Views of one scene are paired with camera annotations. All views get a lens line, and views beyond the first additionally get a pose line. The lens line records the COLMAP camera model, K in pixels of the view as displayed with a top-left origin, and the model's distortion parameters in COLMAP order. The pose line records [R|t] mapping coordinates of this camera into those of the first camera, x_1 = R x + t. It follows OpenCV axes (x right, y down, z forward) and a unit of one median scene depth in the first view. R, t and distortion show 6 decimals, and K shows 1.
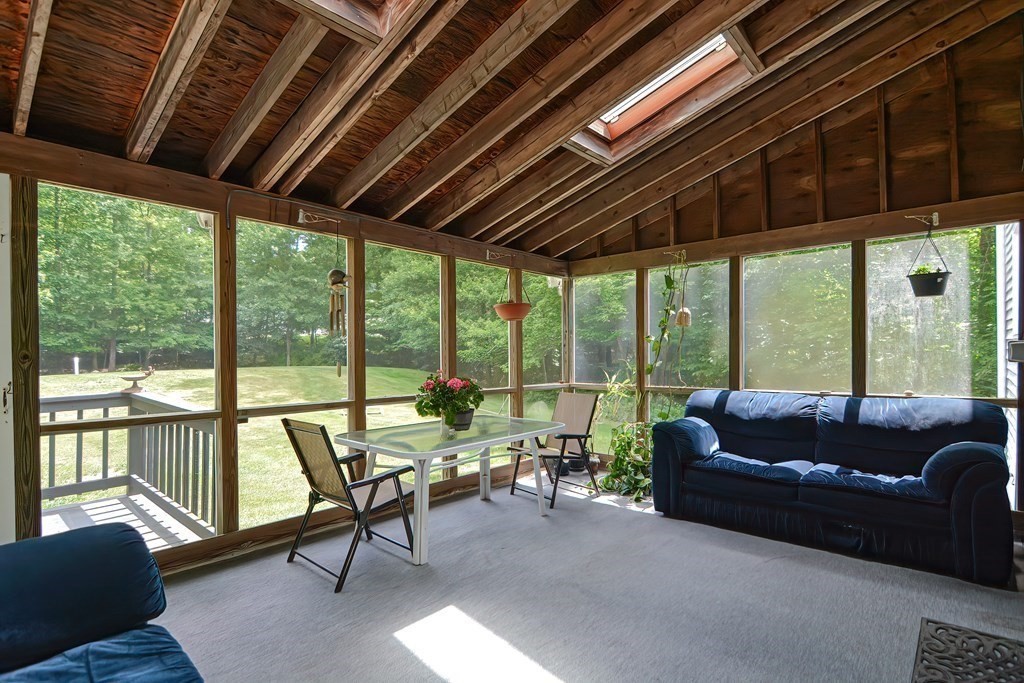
lens RADIAL K [[497.7, 0, 513.8], [0, 497.7, 350.7], [0, 0, 1]] dist [0.000345, -0.012596]
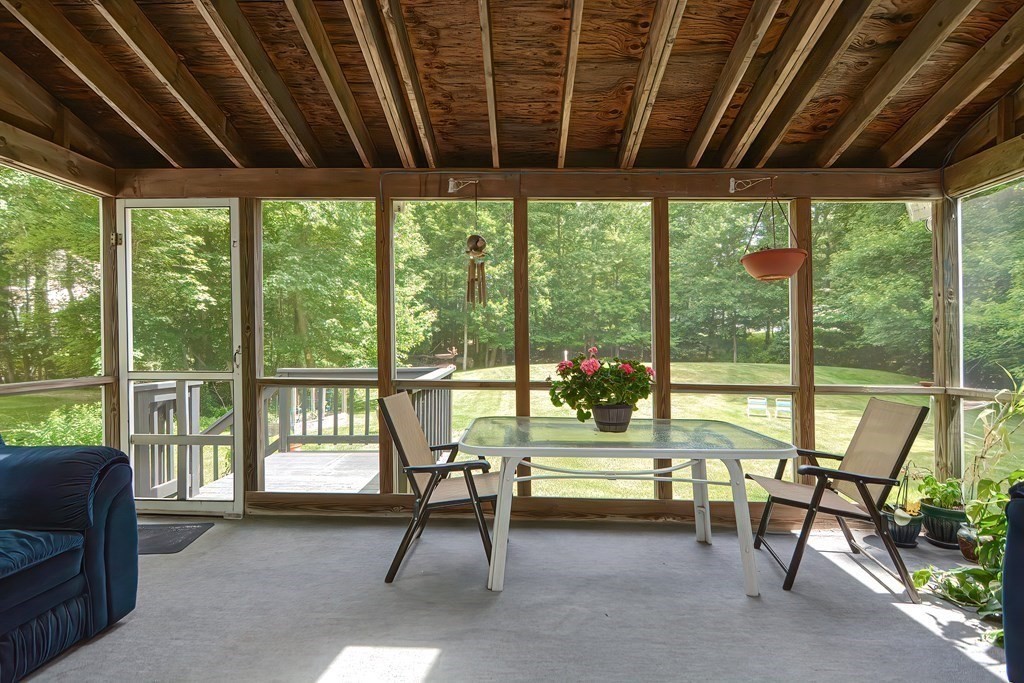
lens RADIAL K [[497.7, 0, 513.8], [0, 497.7, 350.7], [0, 0, 1]] dist [0.000345, -0.012596]
pose [[0.640369, 0.010908, -0.767990, 0.293815], [-0.007814, 0.999940, 0.007686, 0.031071], [0.768028, 0.001079, 0.640416, 0.355025]]
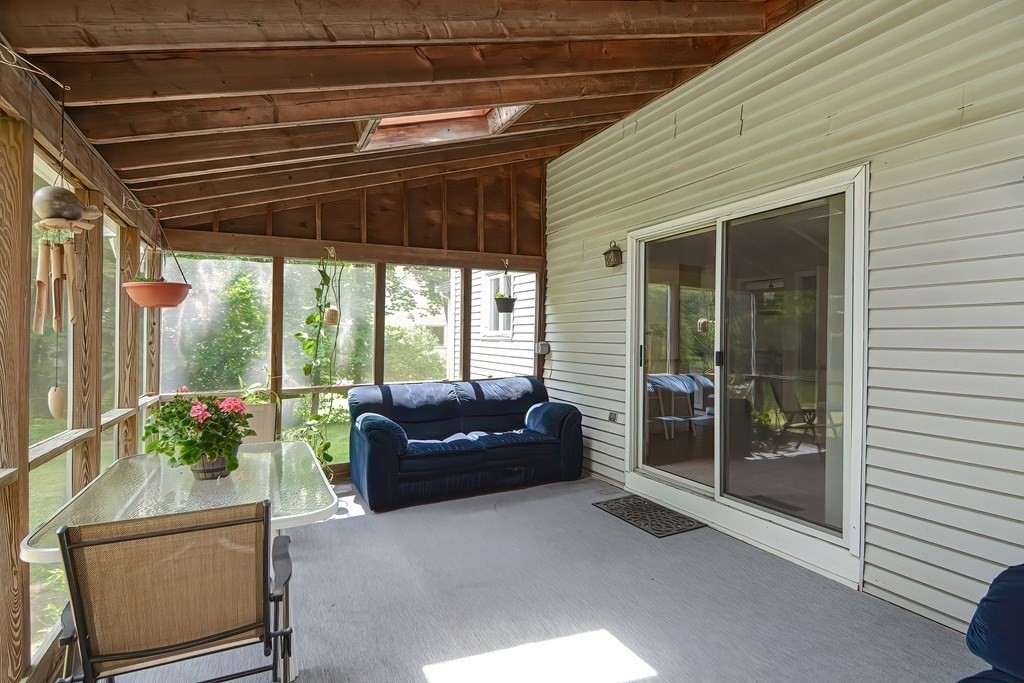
lens RADIAL K [[499.9, 0, 512.0], [0, 499.9, 341.5], [0, 0, 1]] dist [-0.000968, -0.013174]
pose [[0.369335, -0.003475, 0.929290, -0.484858], [-0.003815, 0.999979, 0.005256, -0.022428], [-0.929288, -0.005487, 0.369314, 0.319833]]
